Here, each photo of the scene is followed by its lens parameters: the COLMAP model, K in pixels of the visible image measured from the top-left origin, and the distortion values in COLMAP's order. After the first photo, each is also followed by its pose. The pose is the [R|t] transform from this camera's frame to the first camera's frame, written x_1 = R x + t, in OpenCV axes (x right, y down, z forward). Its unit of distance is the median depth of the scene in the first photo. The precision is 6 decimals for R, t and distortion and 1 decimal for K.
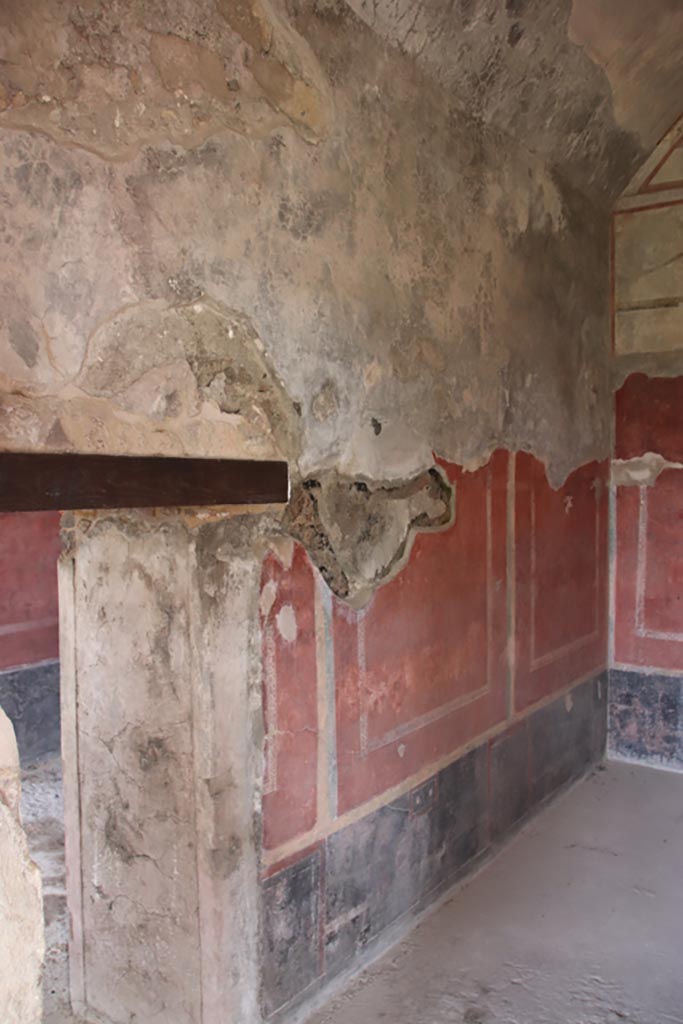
lens RADIAL K [[853.6, 0, 341.7], [0, 853.6, 526.0], [0, 0, 1]] dist [-0.145513, 0.144769]
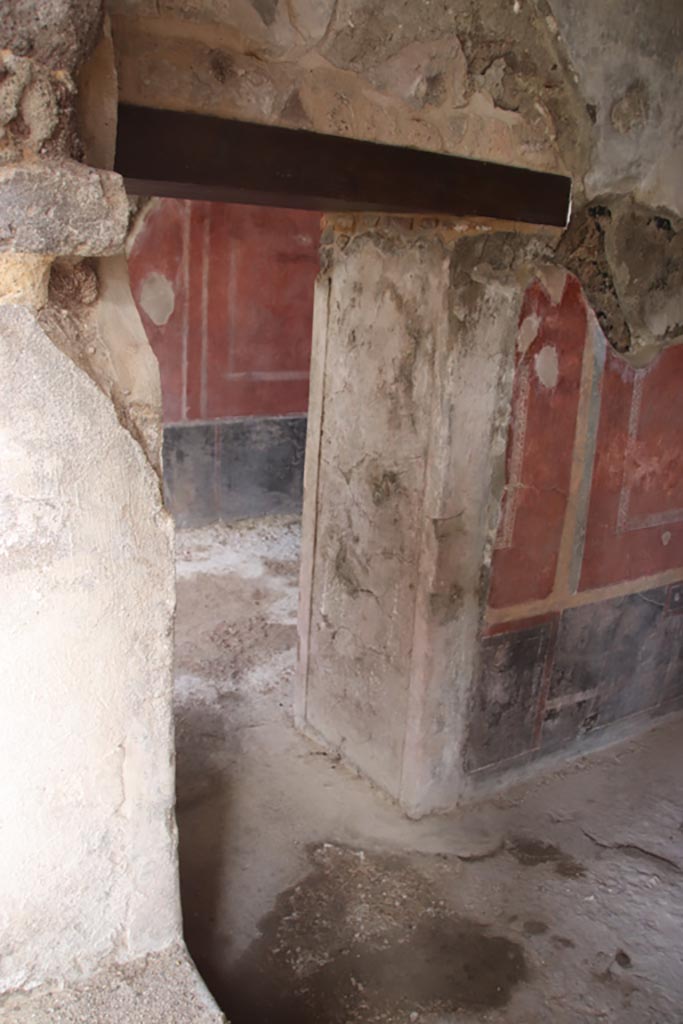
lens RADIAL K [[853.6, 0, 341.7], [0, 853.6, 526.0], [0, 0, 1]] dist [-0.145513, 0.144769]
pose [[0.926835, 0.160573, -0.339402, 0.062975], [-0.077742, 0.966421, 0.244921, 0.077609], [0.367333, -0.200616, 0.908196, 0.090444]]
